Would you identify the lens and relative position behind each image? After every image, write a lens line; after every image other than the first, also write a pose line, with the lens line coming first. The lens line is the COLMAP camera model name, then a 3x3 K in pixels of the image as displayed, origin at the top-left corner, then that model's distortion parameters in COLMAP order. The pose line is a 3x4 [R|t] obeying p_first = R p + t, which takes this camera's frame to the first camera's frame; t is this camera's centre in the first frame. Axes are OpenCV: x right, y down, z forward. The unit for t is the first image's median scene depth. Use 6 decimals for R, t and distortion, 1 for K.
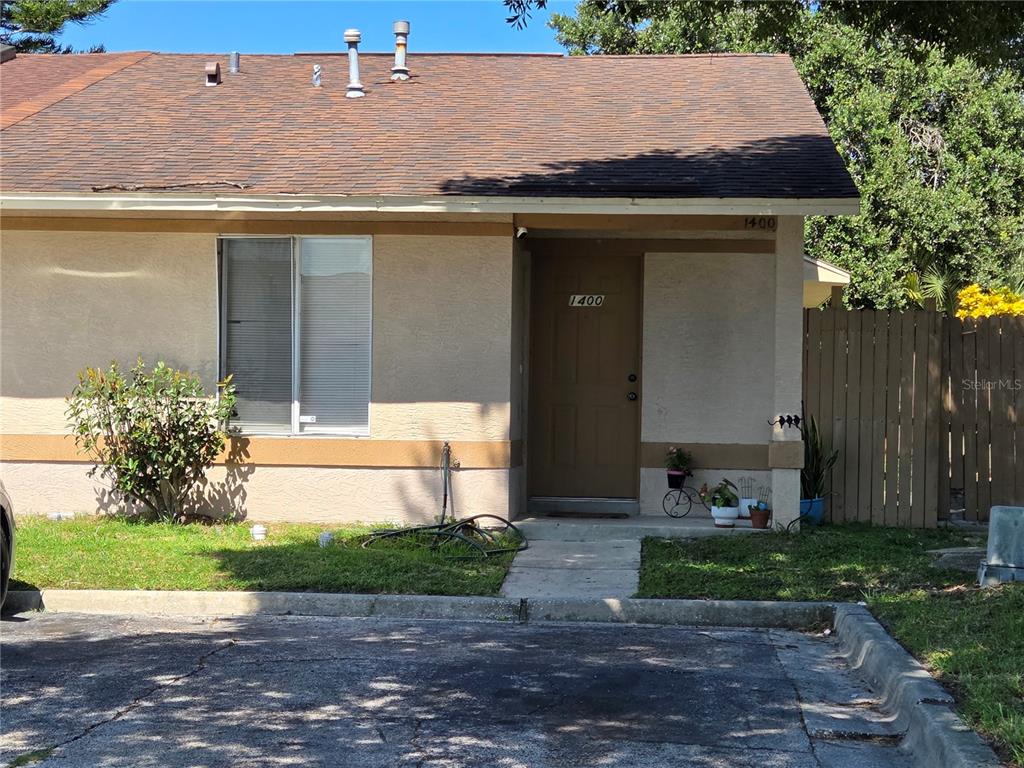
lens RADIAL K [[1968.1, 0, 511.9], [0, 1968.1, 384.3], [0, 0, 1]] dist [0.023075, 0.000000]
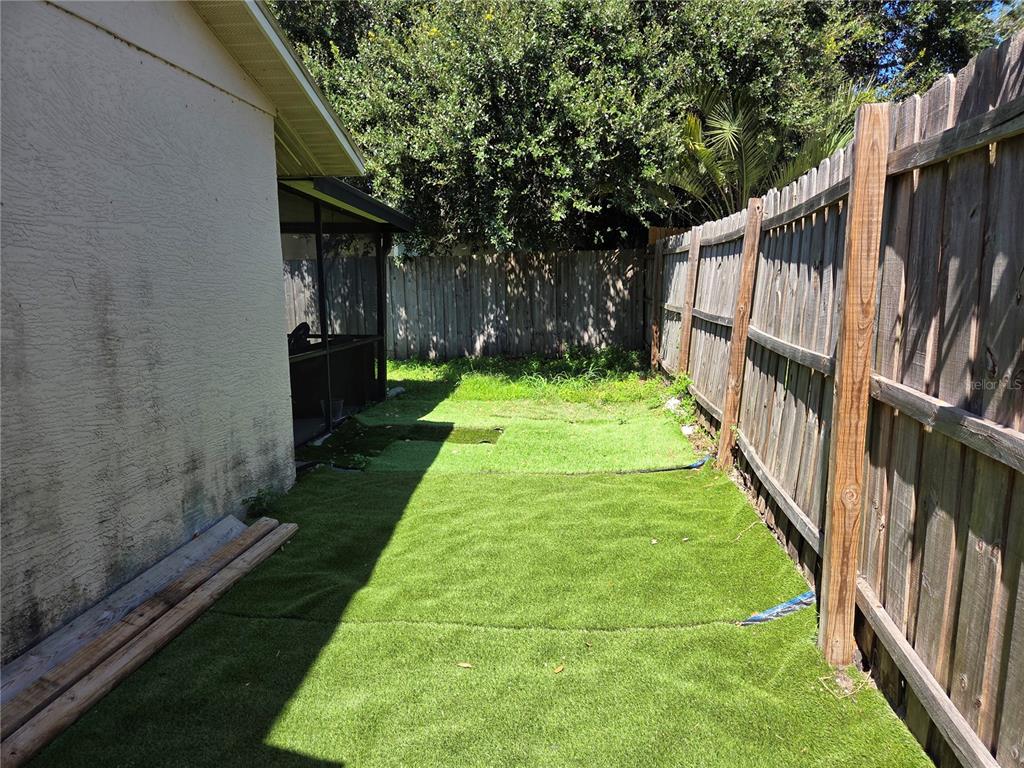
lens RADIAL K [[687.0, 0, 512.6], [0, 687.0, 384.2], [0, 0, 1]] dist [0.001238, -0.000105]
pose [[0.998961, -0.008166, -0.044842, 0.149316], [0.017042, 0.979381, 0.201302, -0.010606], [0.042273, -0.201857, 0.978502, 0.740945]]
